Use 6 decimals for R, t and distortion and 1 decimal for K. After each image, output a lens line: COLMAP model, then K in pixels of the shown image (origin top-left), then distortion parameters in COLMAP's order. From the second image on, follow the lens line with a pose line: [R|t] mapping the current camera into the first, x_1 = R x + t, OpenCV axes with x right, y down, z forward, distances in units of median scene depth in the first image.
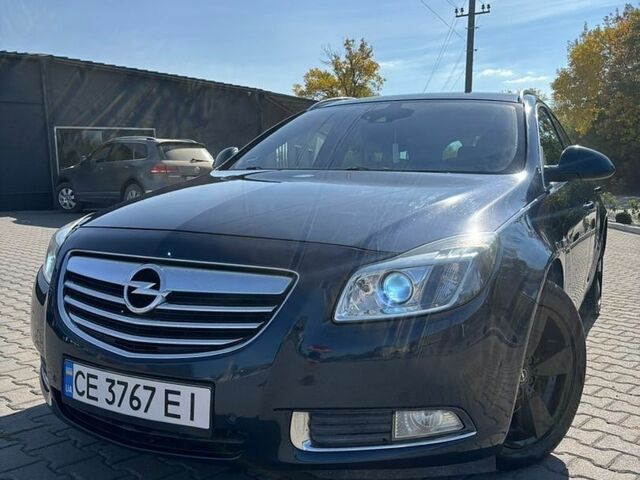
lens RADIAL K [[637.7, 0, 319.7], [0, 637.7, 249.6], [0, 0, 1]] dist [0.011387, -0.015439]
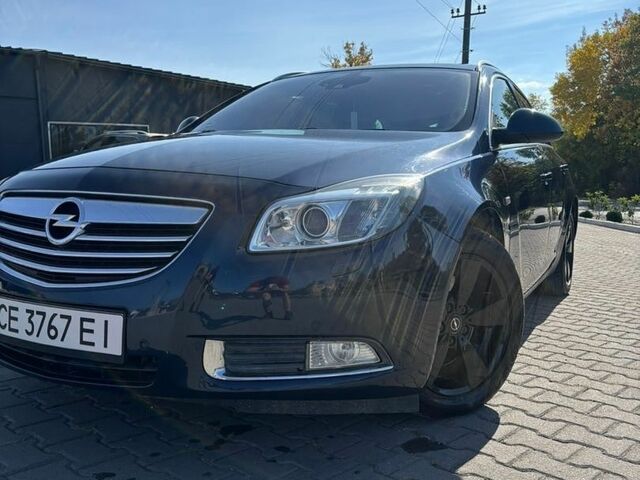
lens RADIAL K [[637.7, 0, 319.7], [0, 637.7, 249.6], [0, 0, 1]] dist [0.011387, -0.015439]
pose [[0.999967, 0.008109, 0.000654, 0.122454], [-0.008105, 0.999952, -0.005484, 0.104101], [-0.000698, 0.005479, 0.999985, -0.009172]]
